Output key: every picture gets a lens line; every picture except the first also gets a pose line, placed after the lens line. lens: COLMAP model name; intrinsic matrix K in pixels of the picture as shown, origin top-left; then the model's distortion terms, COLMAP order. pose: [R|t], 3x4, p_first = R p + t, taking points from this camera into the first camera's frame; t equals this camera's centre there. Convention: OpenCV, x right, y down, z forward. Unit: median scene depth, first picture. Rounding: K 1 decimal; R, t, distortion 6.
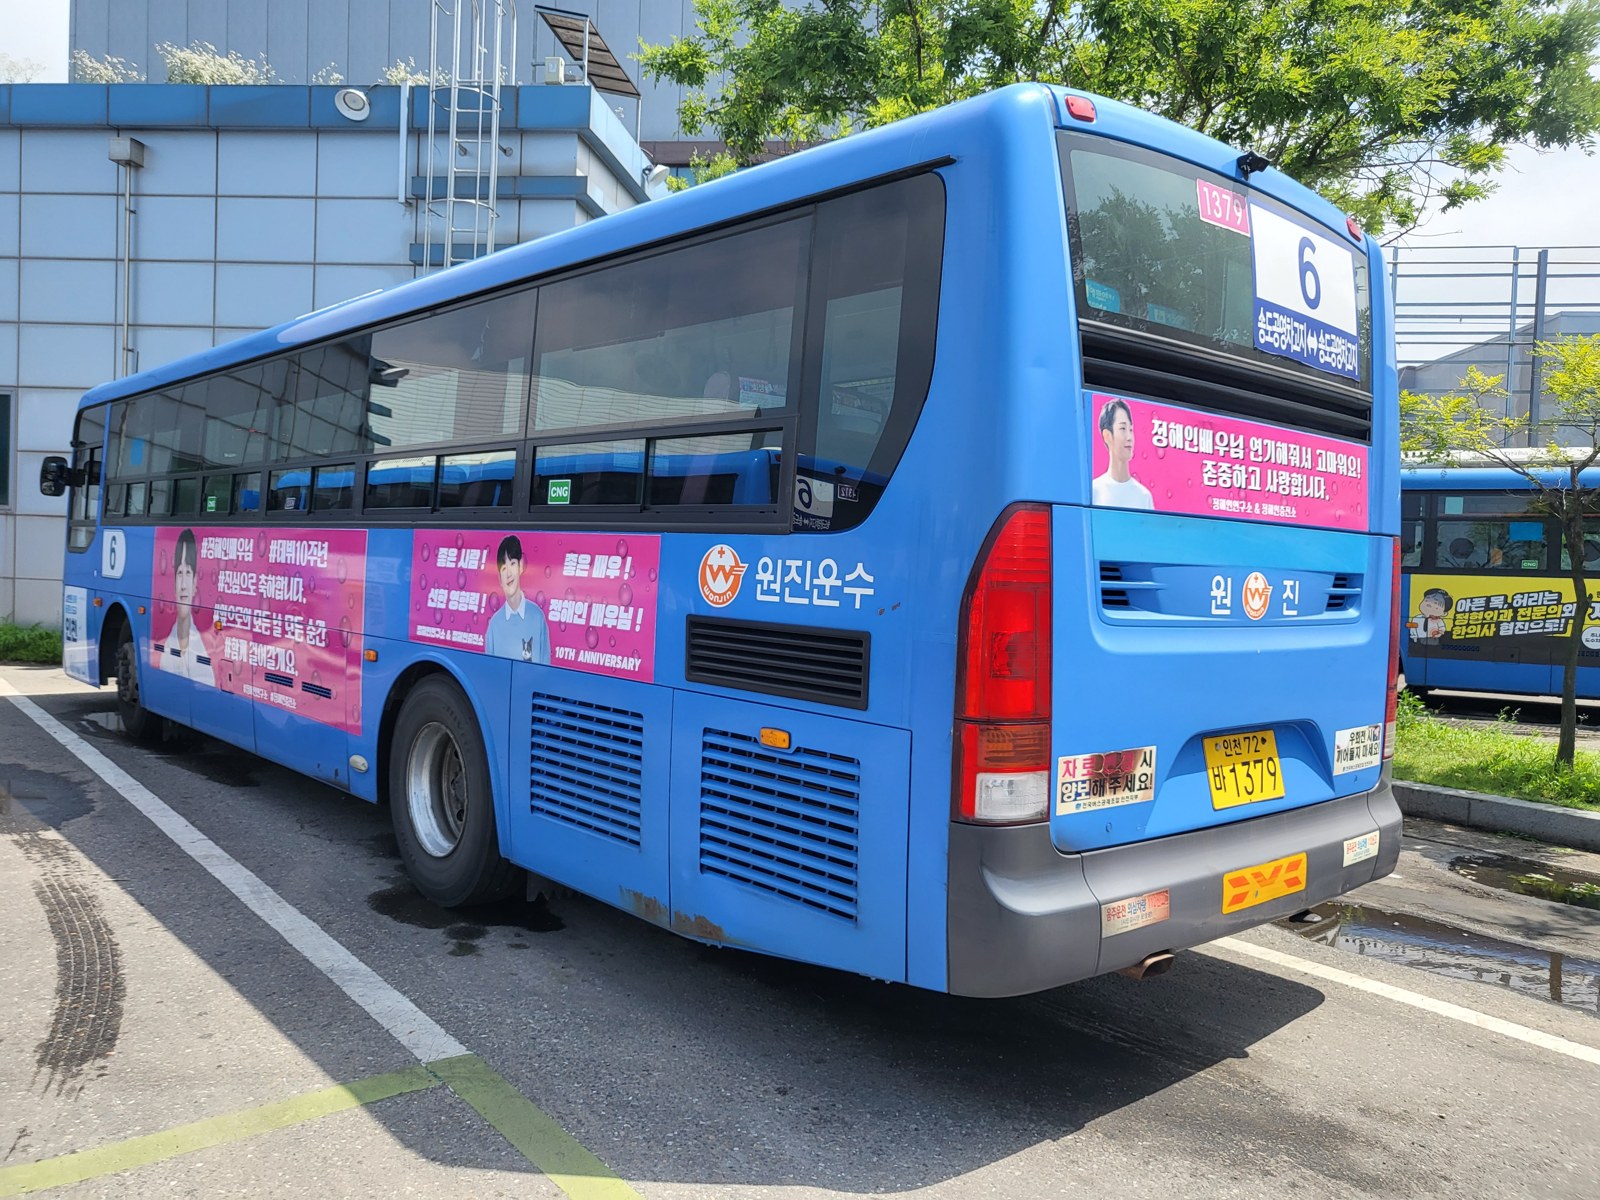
lens RADIAL K [[1227.7, 0, 791.6], [0, 1227.7, 586.5], [0, 0, 1]] dist [-0.034796, 0.070881]
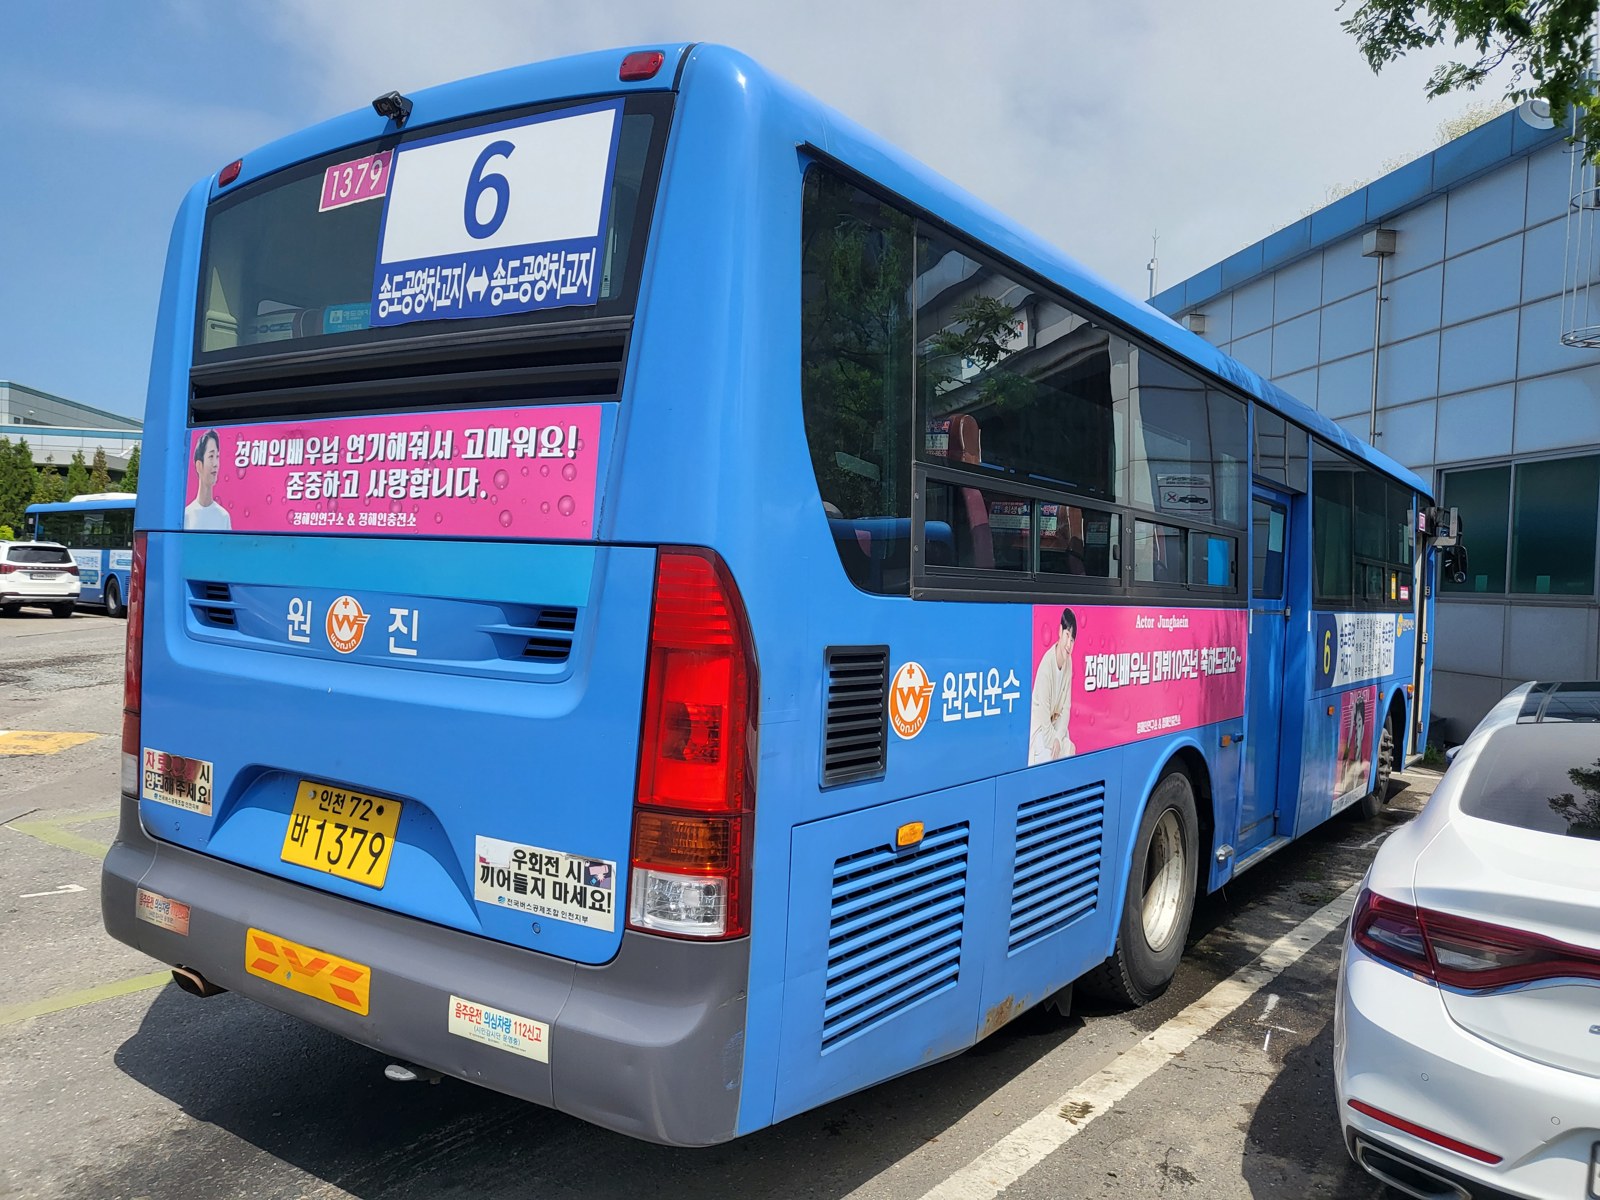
lens RADIAL K [[1227.7, 0, 806.8], [0, 1227.7, 606.2], [0, 0, 1]] dist [-0.034796, 0.070881]
pose [[0.258643, -0.008124, -0.965939, 1.302712], [-0.059582, 0.997926, -0.024347, -0.003236], [0.964134, 0.063850, 0.257623, 1.122607]]
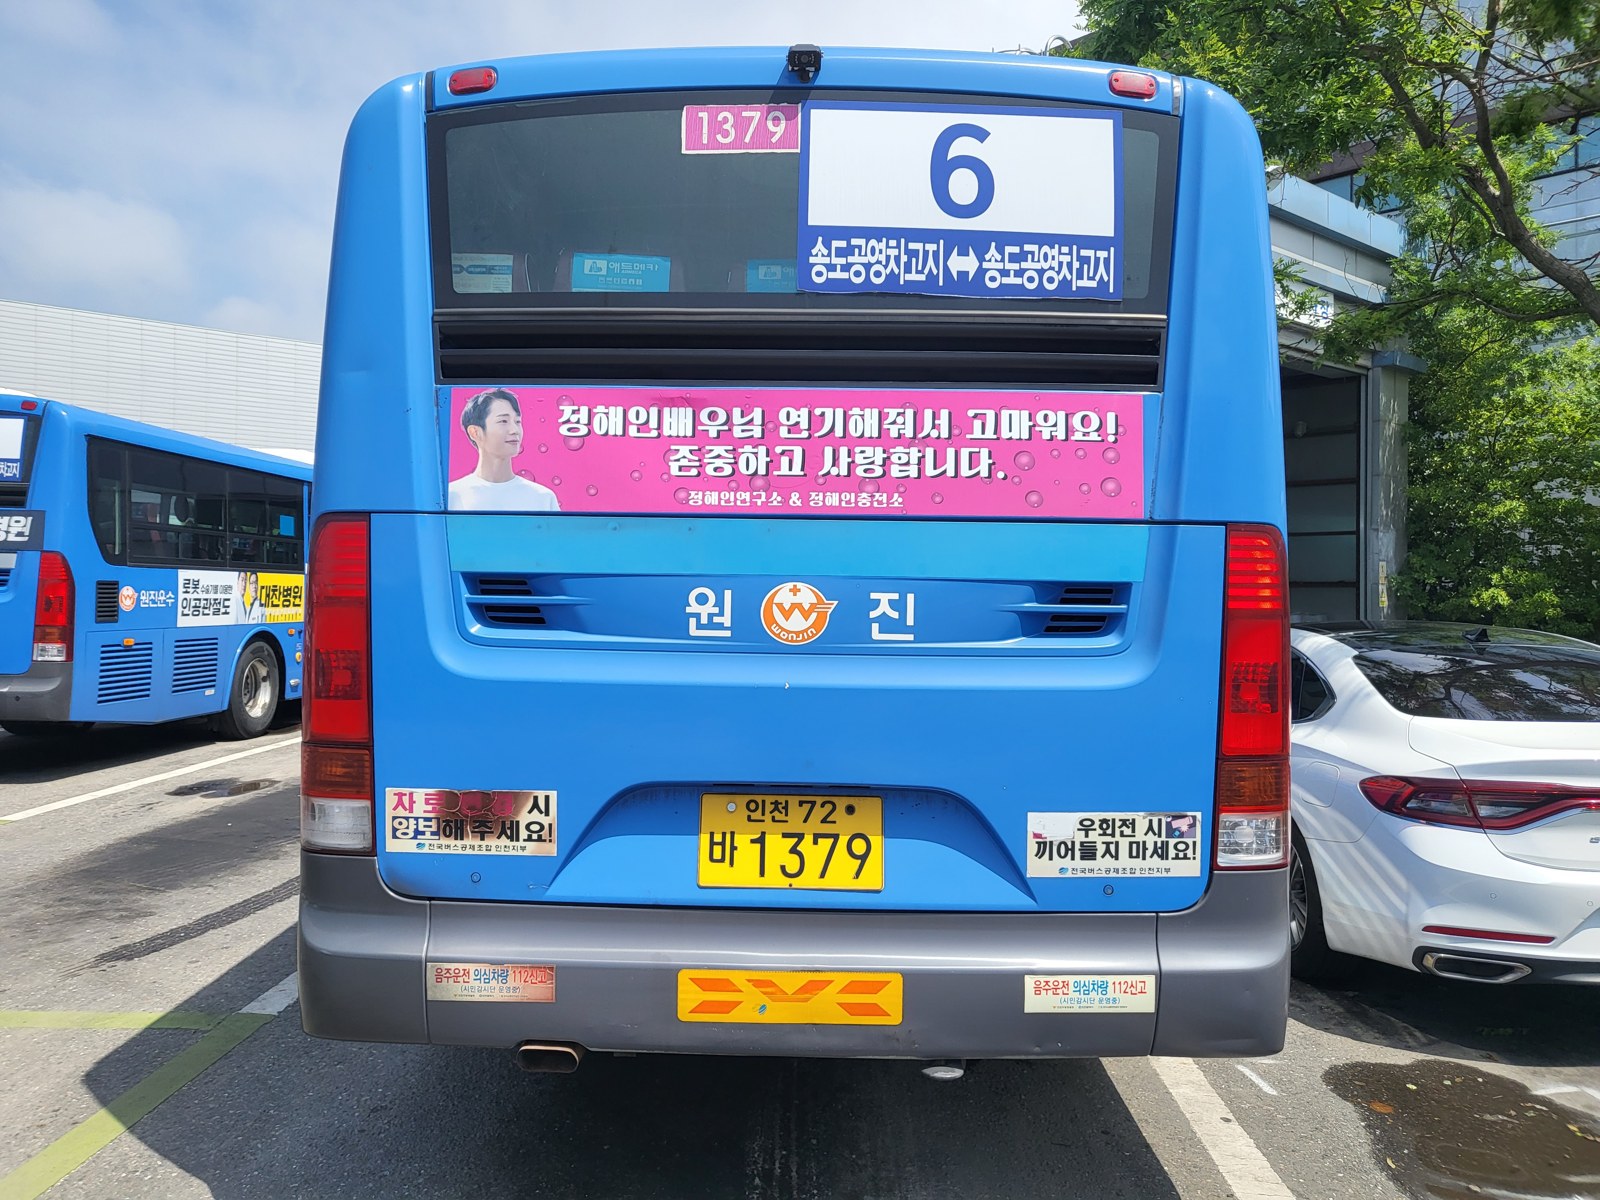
lens RADIAL K [[1210.3, 0, 787.8], [0, 1210.3, 584.4], [0, 0, 1]] dist [-0.015669, 0.045587]
pose [[0.745245, -0.035339, -0.665853, 0.906019], [-0.000841, 0.998544, -0.053938, 0.031165], [0.666790, 0.040757, 0.744130, 0.450725]]
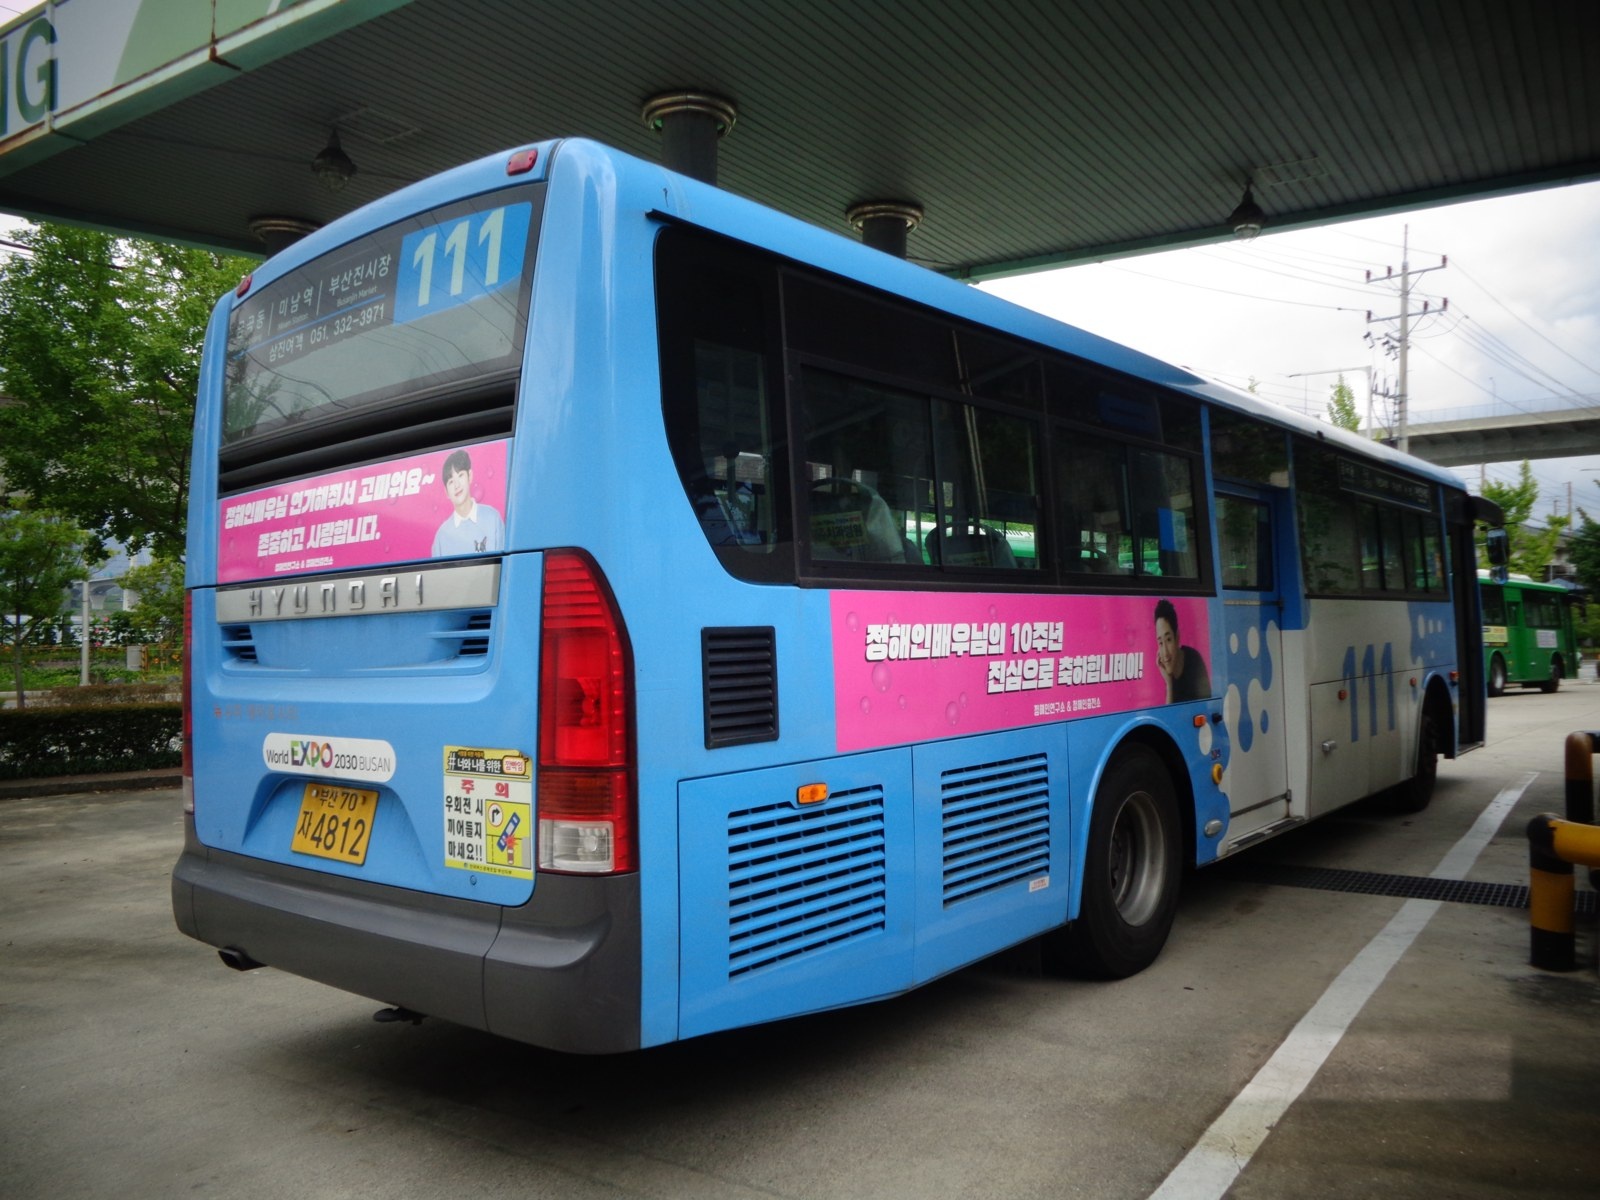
lens RADIAL K [[1227.7, 0, 791.5], [0, 1227.7, 587.1], [0, 0, 1]] dist [-0.034796, 0.070881]
pose [[0.147022, -0.080007, -0.985892, 1.460843], [0.012547, 0.996794, -0.079020, 0.044458], [0.989054, -0.000752, 0.147554, 1.263748]]
